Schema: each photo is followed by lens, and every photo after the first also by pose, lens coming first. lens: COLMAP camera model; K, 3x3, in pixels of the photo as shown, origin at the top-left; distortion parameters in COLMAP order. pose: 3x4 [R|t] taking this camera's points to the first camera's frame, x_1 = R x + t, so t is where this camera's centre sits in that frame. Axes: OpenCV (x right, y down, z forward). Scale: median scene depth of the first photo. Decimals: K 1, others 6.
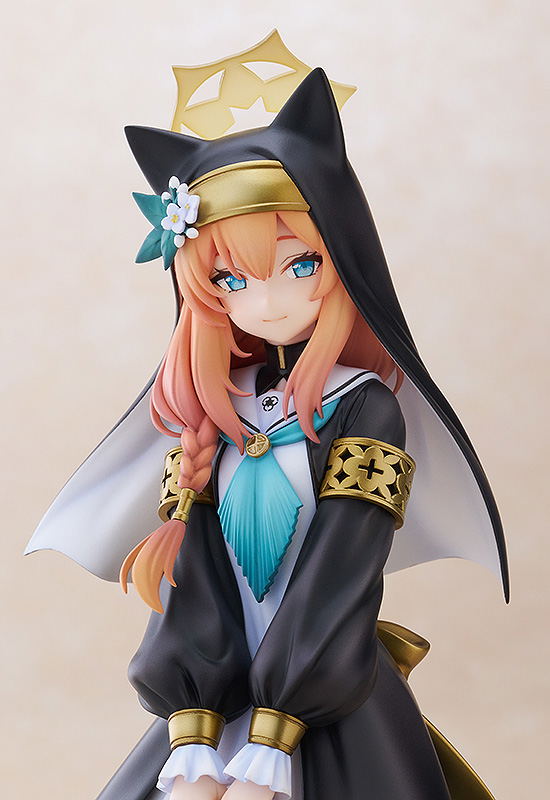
lens RADIAL K [[4879.4, 0, 274.3], [0, 4879.4, 397.7], [0, 0, 1]] dist [-0.669593, 0.000000]
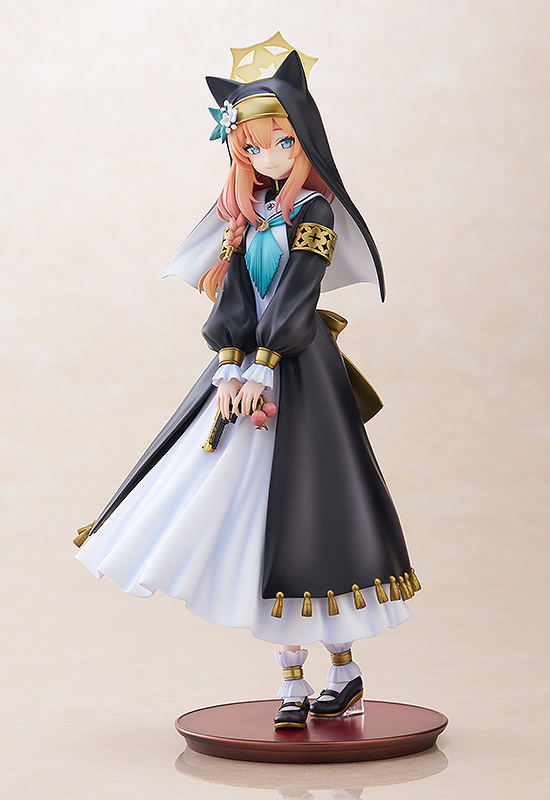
lens RADIAL K [[4879.4, 0, 275.1], [0, 4879.4, 398.9], [0, 0, 1]] dist [-0.669593, 0.000000]
pose [[0.996078, 0.015201, -0.087168, 0.189224], [-0.012916, 0.999560, 0.026712, 0.028340], [0.087535, -0.025481, 0.995835, -1.131980]]
